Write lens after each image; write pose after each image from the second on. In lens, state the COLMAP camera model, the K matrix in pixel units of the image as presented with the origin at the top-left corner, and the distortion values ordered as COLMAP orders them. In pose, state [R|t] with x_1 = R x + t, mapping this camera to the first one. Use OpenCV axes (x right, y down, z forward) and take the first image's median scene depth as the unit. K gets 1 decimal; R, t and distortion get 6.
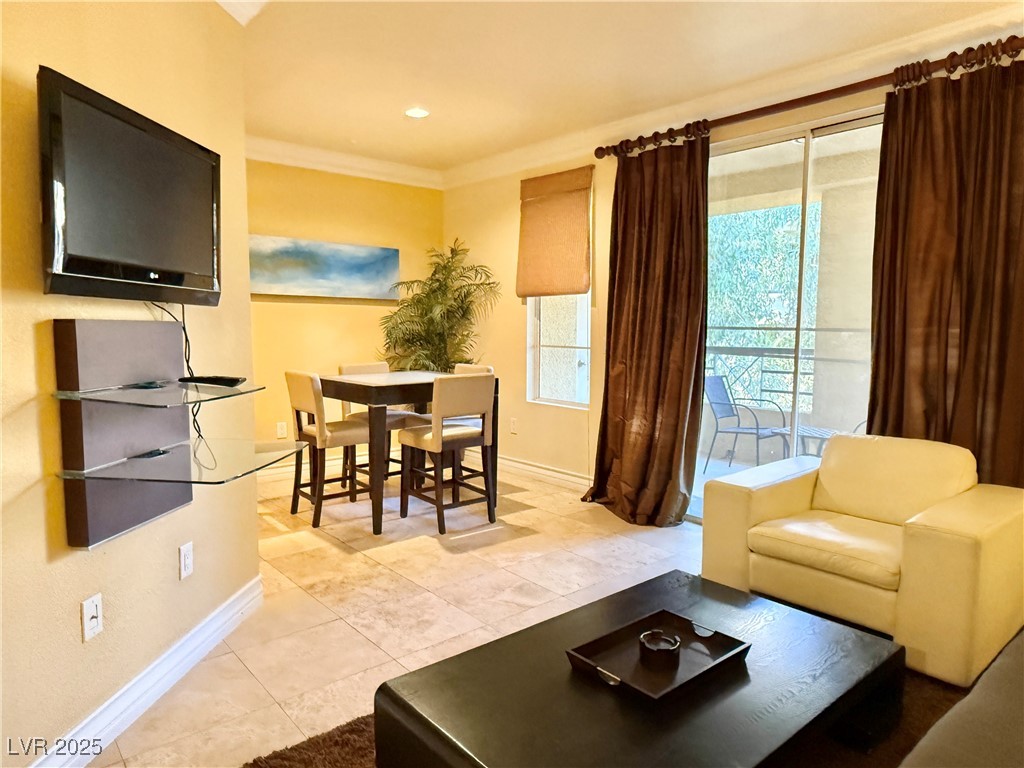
lens RADIAL K [[655.5, 0, 512.0], [0, 655.5, 384.0], [0, 0, 1]] dist [0.018380, -0.001126]
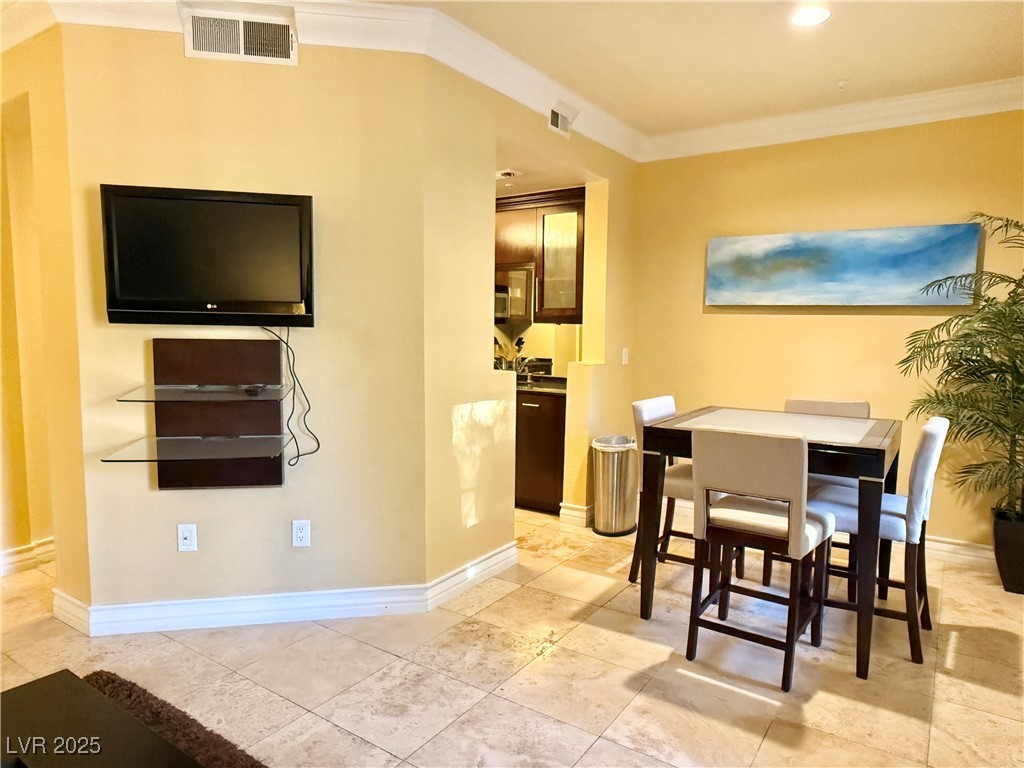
lens RADIAL K [[655.5, 0, 512.0], [0, 655.5, 384.0], [0, 0, 1]] dist [0.018380, -0.001126]
pose [[0.269426, 0.085174, -0.959247, 0.447792], [-0.096442, 0.993460, 0.061124, -0.071578], [0.958180, 0.076043, 0.275878, 0.594244]]
